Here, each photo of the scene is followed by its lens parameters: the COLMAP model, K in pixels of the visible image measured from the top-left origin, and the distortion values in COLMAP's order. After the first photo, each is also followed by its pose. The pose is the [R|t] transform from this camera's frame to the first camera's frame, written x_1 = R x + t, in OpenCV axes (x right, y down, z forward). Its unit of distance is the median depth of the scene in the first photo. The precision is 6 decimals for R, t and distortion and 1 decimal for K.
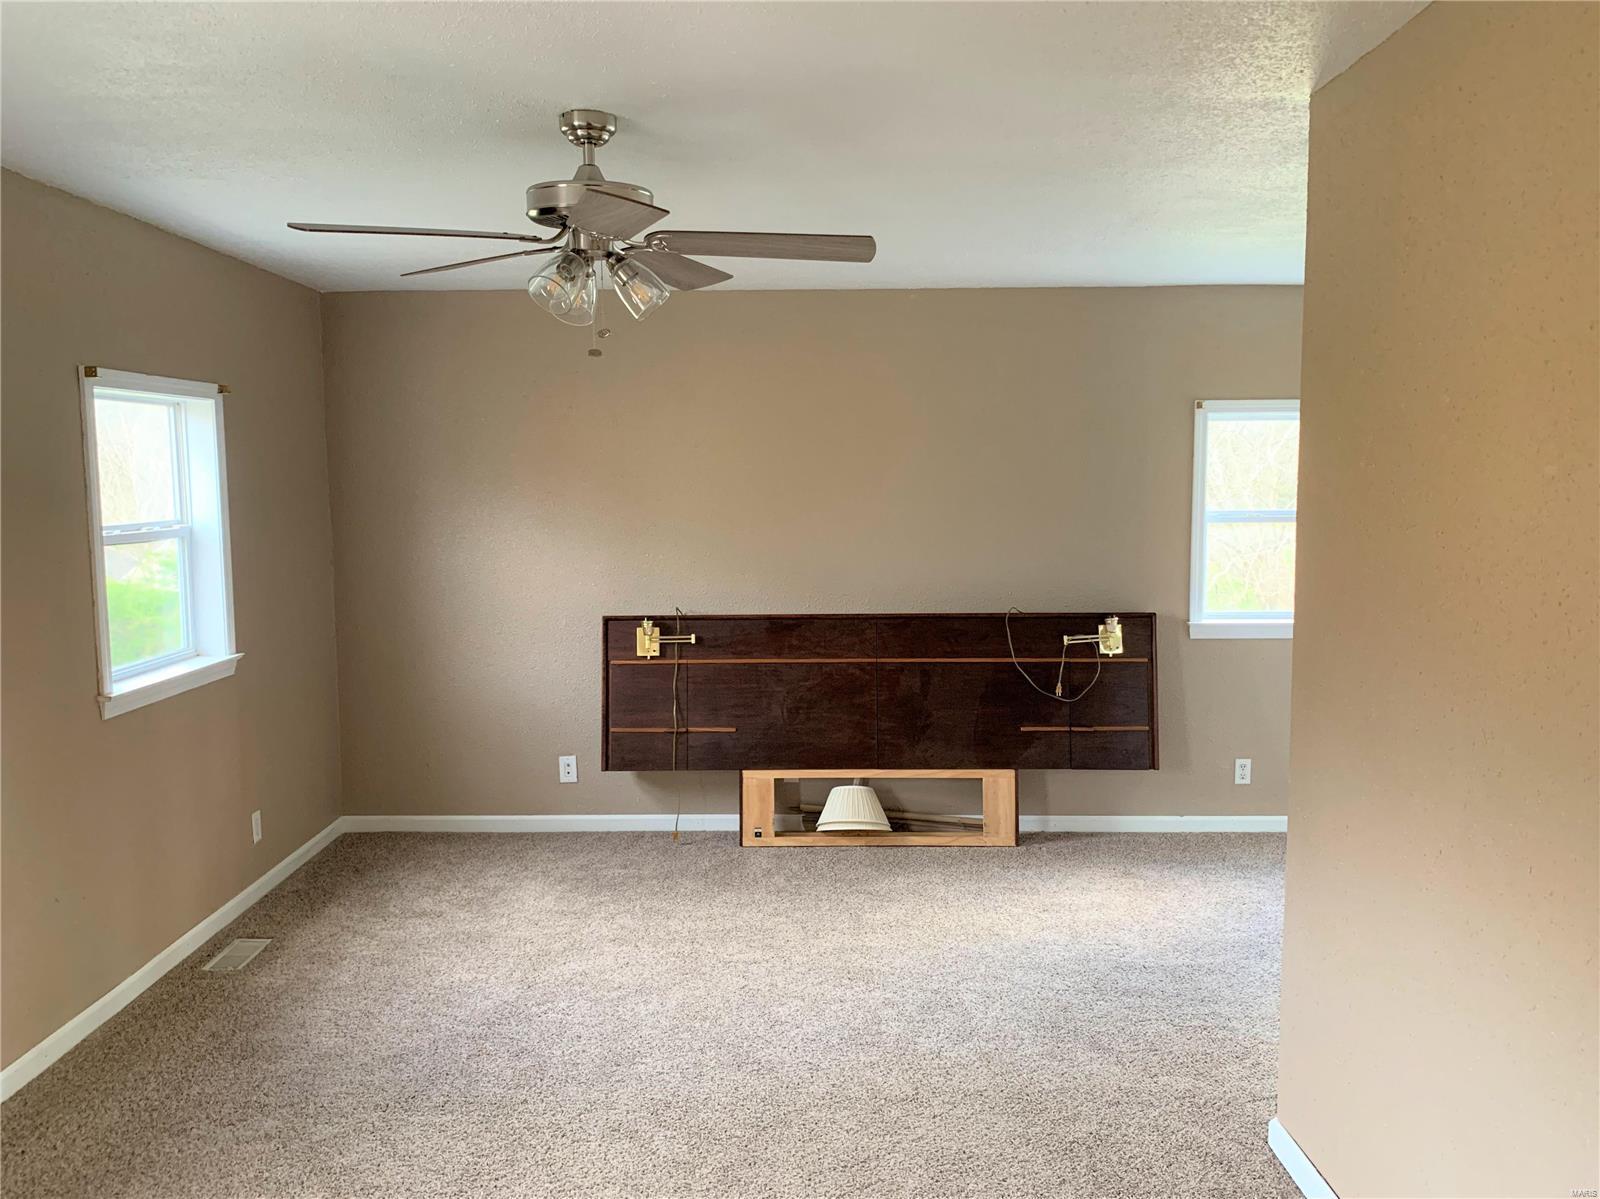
lens RADIAL K [[1248.4, 0, 794.0], [0, 1248.4, 600.9], [0, 0, 1]] dist [0.031336, -0.029709]
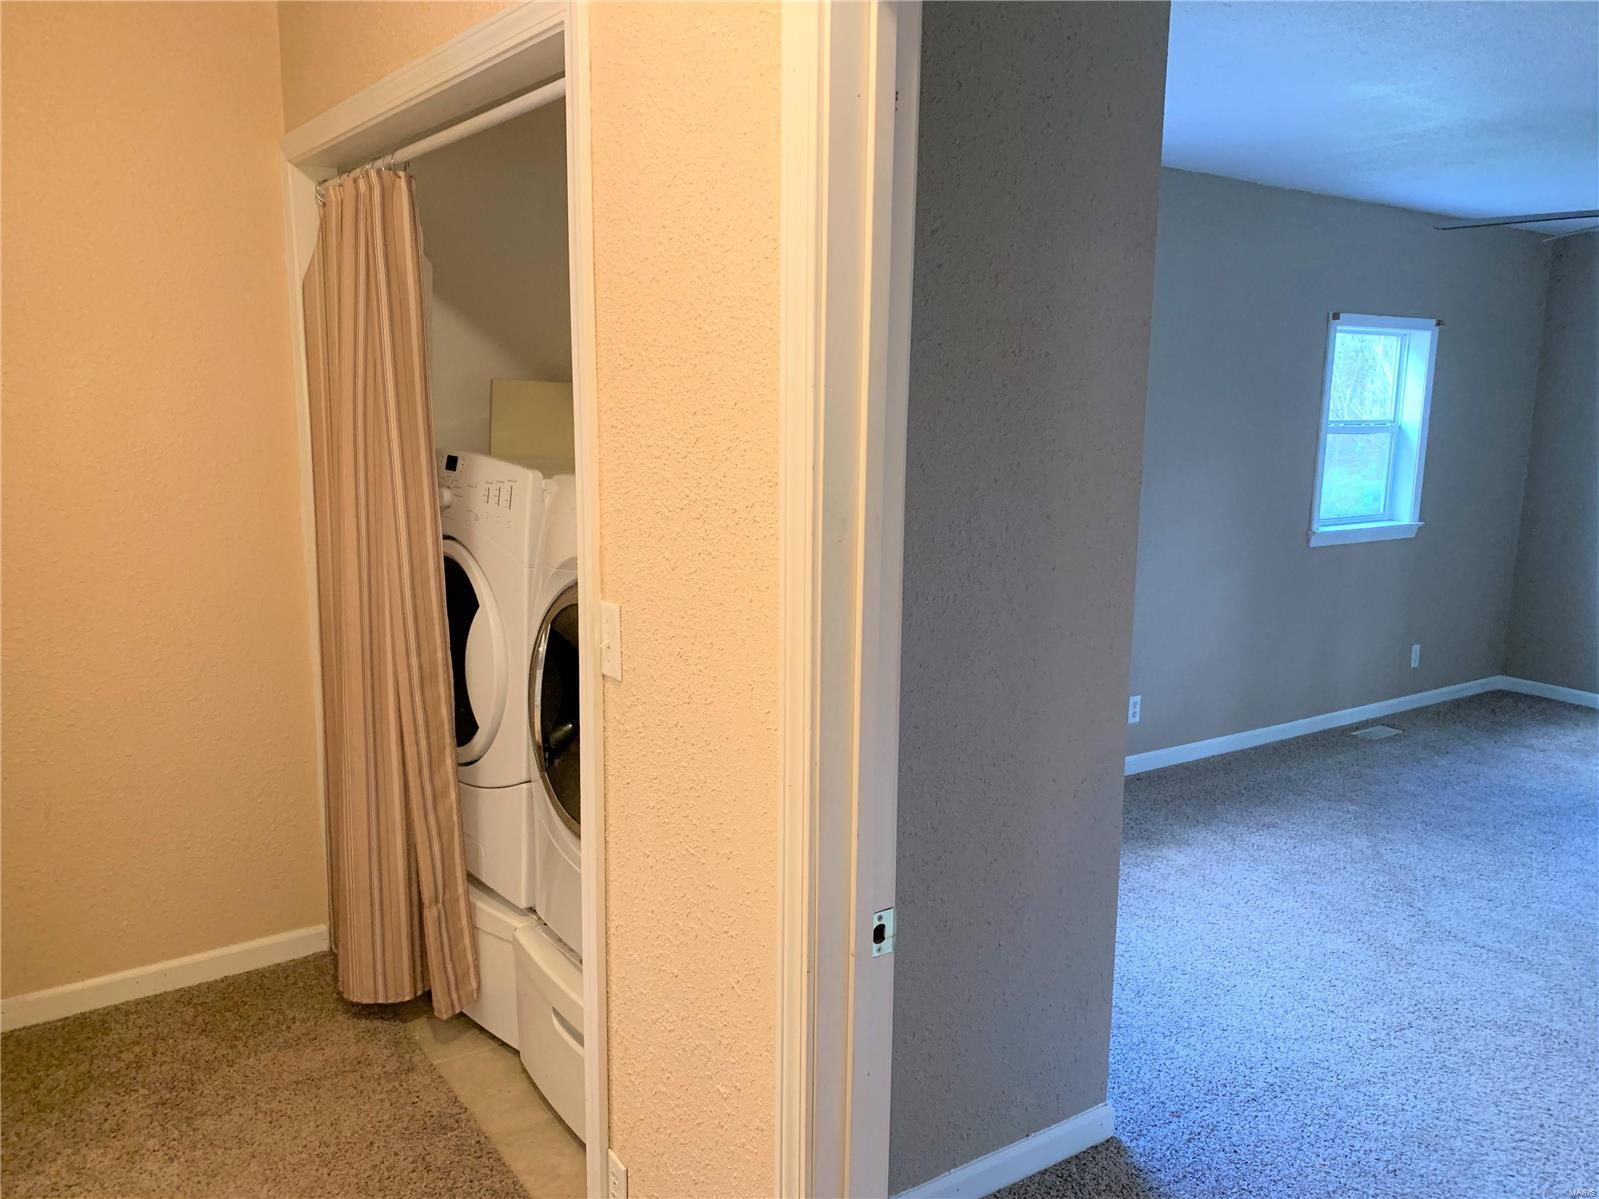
lens RADIAL K [[1247.6, 0, 793.5], [0, 1247.6, 600.9], [0, 0, 1]] dist [0.031336, -0.029709]
pose [[0.560948, 0.161513, -0.811943, 0.309021], [-0.111565, 0.986585, 0.119176, 0.043053], [0.820299, 0.023733, 0.571442, -0.341157]]
